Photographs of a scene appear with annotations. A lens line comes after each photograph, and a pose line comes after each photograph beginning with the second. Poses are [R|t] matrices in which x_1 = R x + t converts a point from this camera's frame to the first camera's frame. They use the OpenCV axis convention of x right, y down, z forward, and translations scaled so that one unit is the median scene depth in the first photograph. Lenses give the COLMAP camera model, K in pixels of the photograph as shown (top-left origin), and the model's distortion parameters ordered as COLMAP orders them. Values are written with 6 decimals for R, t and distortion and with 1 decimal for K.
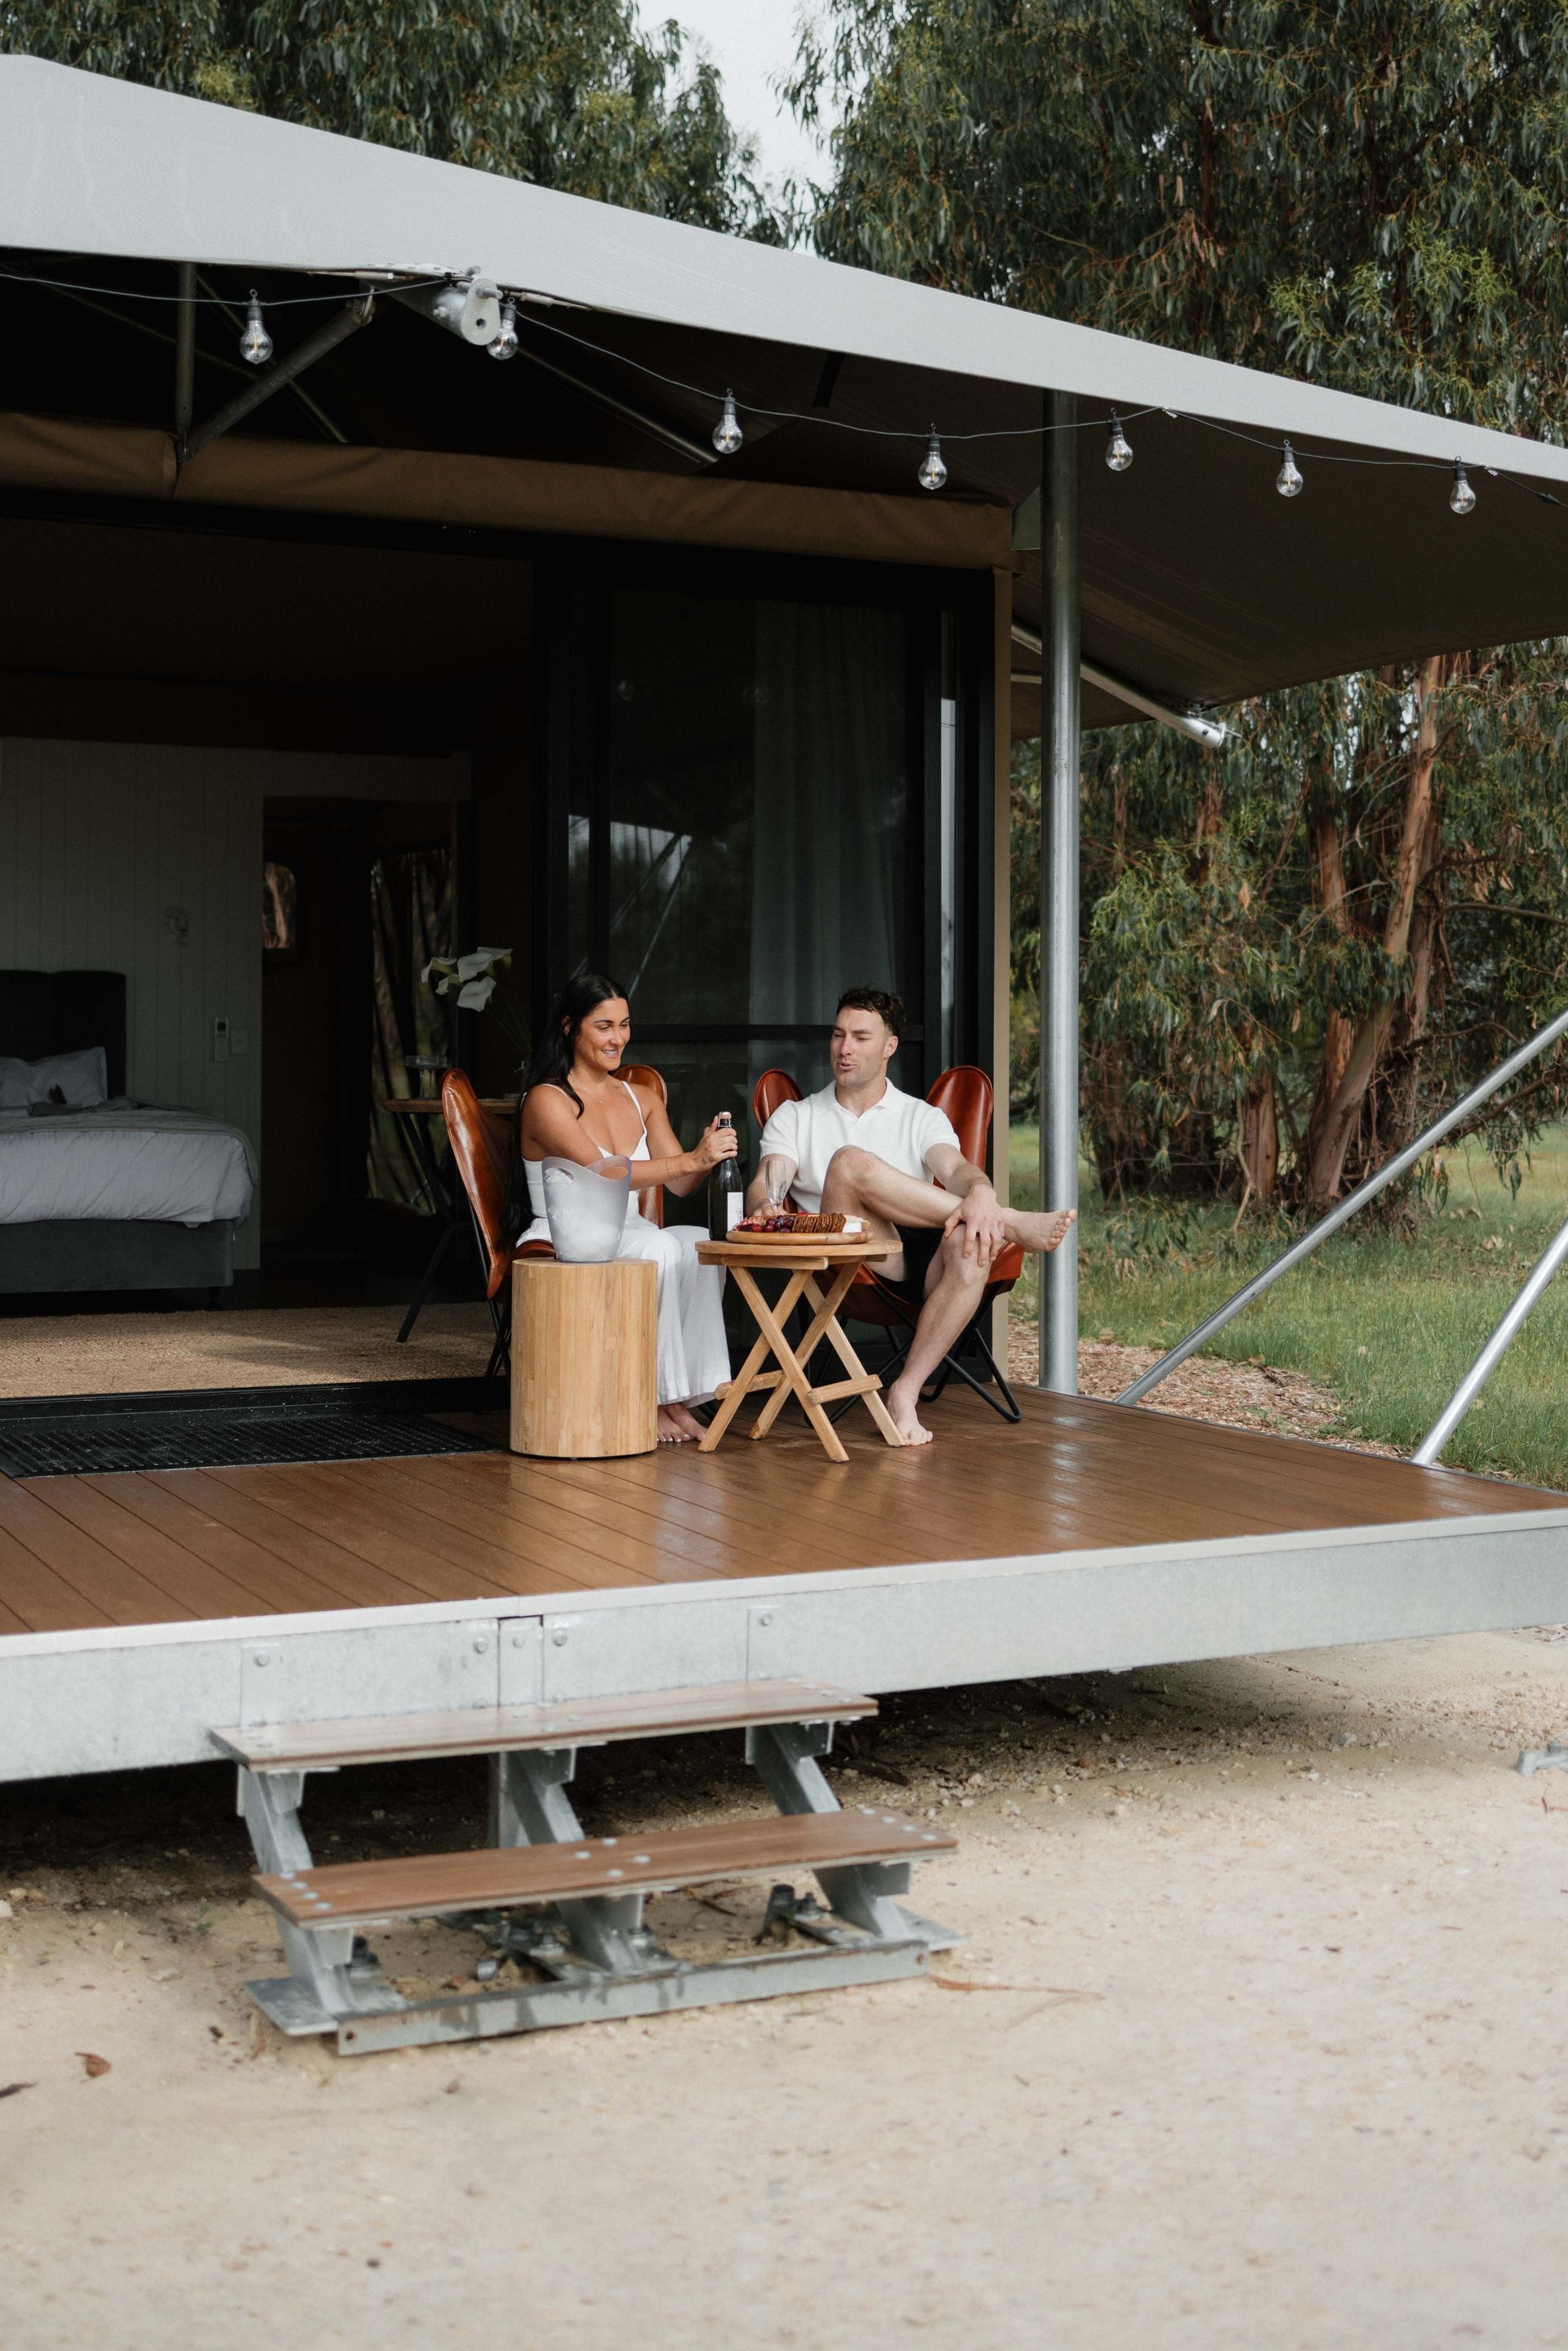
lens RADIAL K [[2684.4, 0, 784.0], [0, 2684.4, 1175.5], [0, 0, 1]] dist [-0.018086, -0.029165]
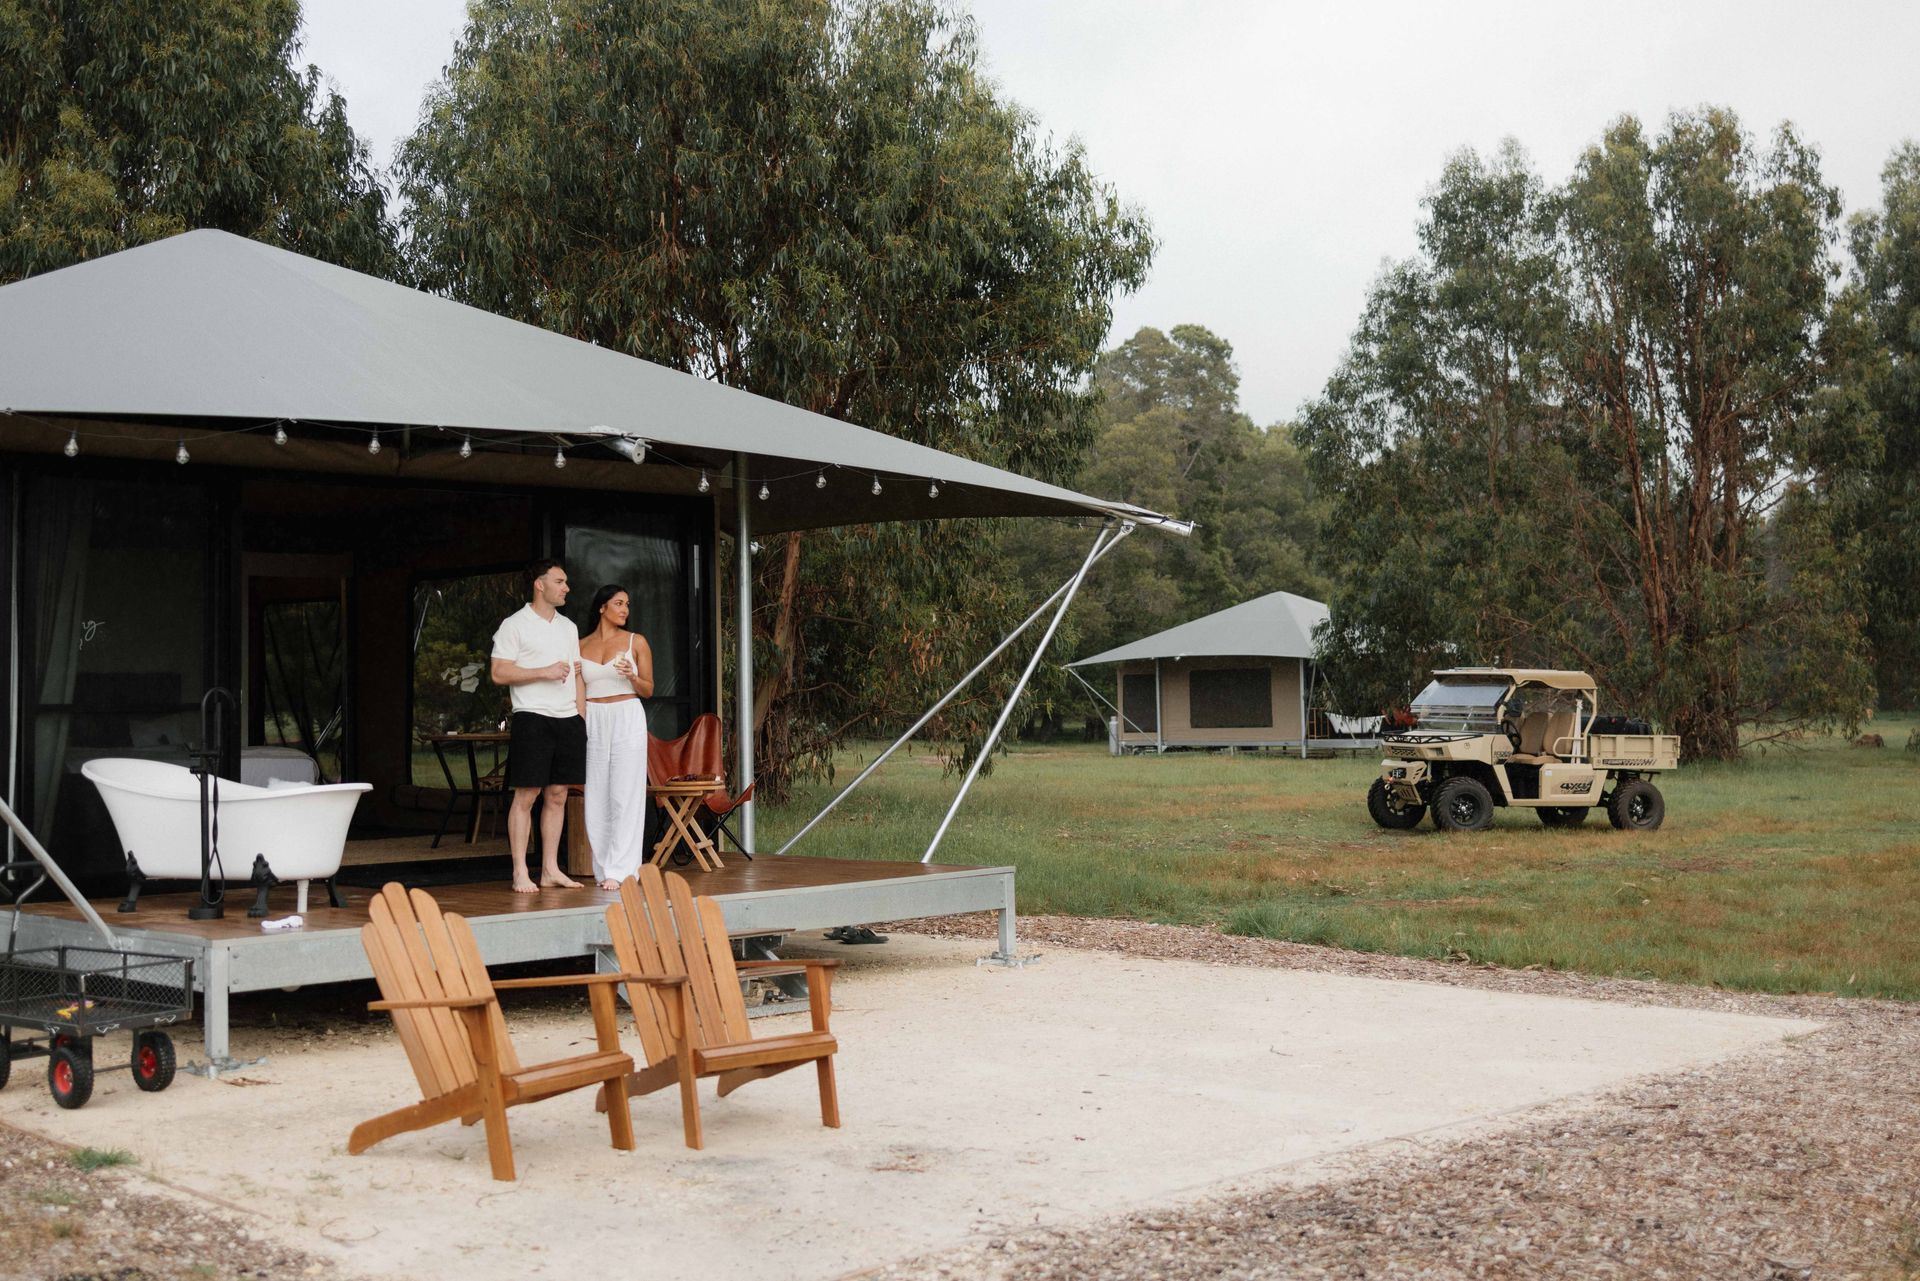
lens RADIAL K [[2192.6, 0, 960.0], [0, 2192.6, 640.5], [0, 0, 1]] dist [-0.018086, -0.029165]
pose [[0.930280, -0.013875, 0.366588, -0.199325], [0.041367, 0.996879, -0.067245, 0.015660], [-0.364510, 0.077722, 0.927950, -0.388559]]
